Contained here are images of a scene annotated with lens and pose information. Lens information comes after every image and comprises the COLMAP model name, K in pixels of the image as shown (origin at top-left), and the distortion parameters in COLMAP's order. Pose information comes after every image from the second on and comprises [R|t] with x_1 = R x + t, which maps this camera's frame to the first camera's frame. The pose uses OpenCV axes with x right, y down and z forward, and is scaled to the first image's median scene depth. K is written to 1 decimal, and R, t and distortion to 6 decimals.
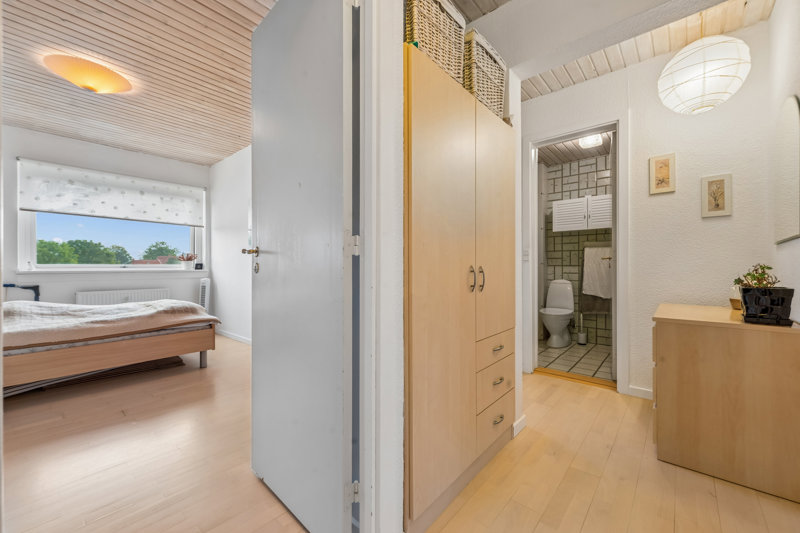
lens RADIAL K [[320.1, 0, 401.0], [0, 320.1, 268.6], [0, 0, 1]] dist [0.010046, -0.000240]
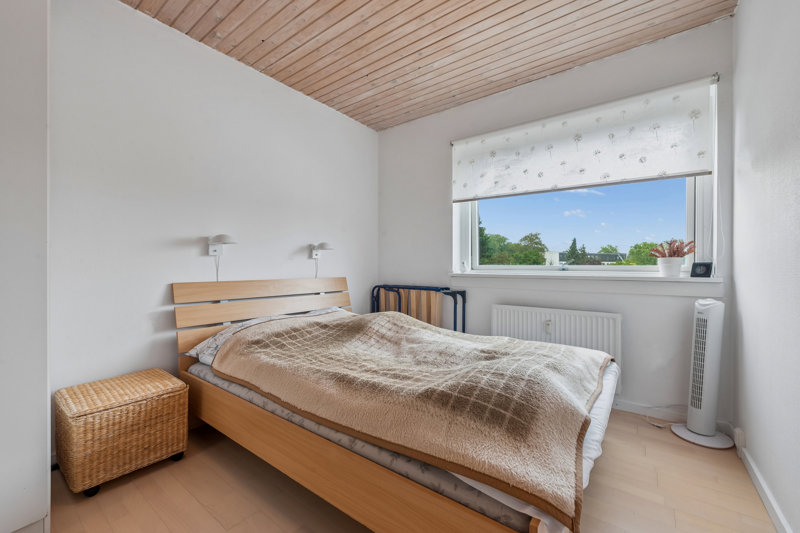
lens RADIAL K [[324.0, 0, 402.2], [0, 324.0, 263.9], [0, 0, 1]] dist [0.000371, 0.000023]
pose [[0.073457, -0.001729, -0.997297, -0.279124], [-0.008784, 0.999959, -0.002381, -0.012060], [0.997260, 0.008936, 0.073439, 0.694398]]
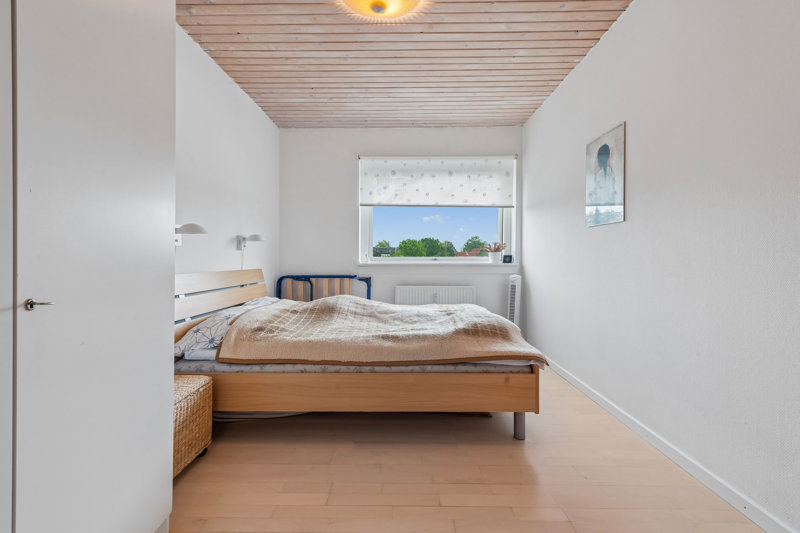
lens RADIAL K [[320.6, 0, 401.1], [0, 320.6, 258.9], [0, 0, 1]] dist [0.001341, -0.000010]
pose [[0.646545, 0.005820, -0.762854, -0.247271], [-0.006974, 0.999974, 0.001718, -0.008086], [0.762844, 0.004209, 0.646569, 0.367163]]
